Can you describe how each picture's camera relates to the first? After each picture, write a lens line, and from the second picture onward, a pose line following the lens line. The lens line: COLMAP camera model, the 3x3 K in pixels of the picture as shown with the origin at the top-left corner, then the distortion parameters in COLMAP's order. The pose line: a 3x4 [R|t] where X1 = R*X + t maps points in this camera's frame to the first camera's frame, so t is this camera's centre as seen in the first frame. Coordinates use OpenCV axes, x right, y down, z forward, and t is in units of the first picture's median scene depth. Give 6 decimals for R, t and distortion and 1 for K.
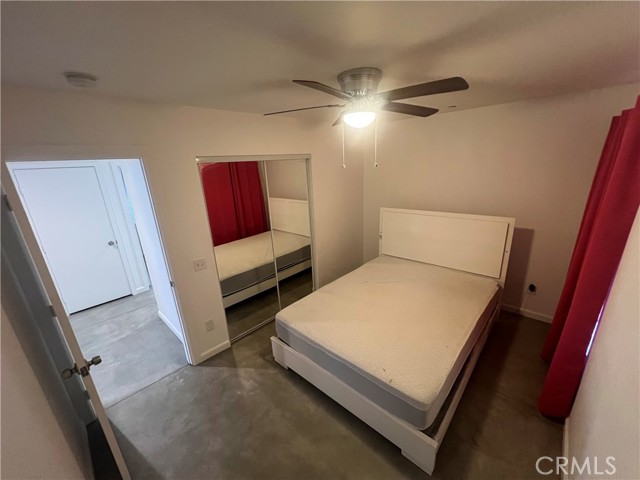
lens RADIAL K [[258.5, 0, 318.6], [0, 258.5, 240.3], [0, 0, 1]] dist [0.000766, 0.000016]
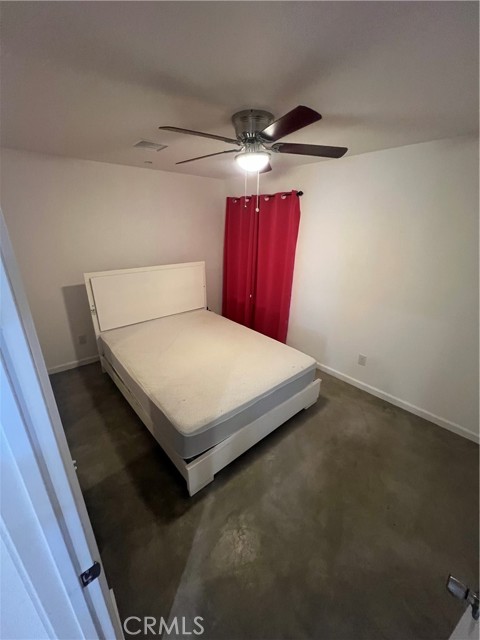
lens RADIAL K [[258.5, 0, 237.7], [0, 258.5, 321.1], [0, 0, 1]] dist [0.000766, 0.000016]
pose [[0.106729, -0.306441, 0.945887, -0.828925], [0.277211, 0.922771, 0.267673, -0.137934], [-0.954863, 0.233642, 0.183435, 0.821412]]
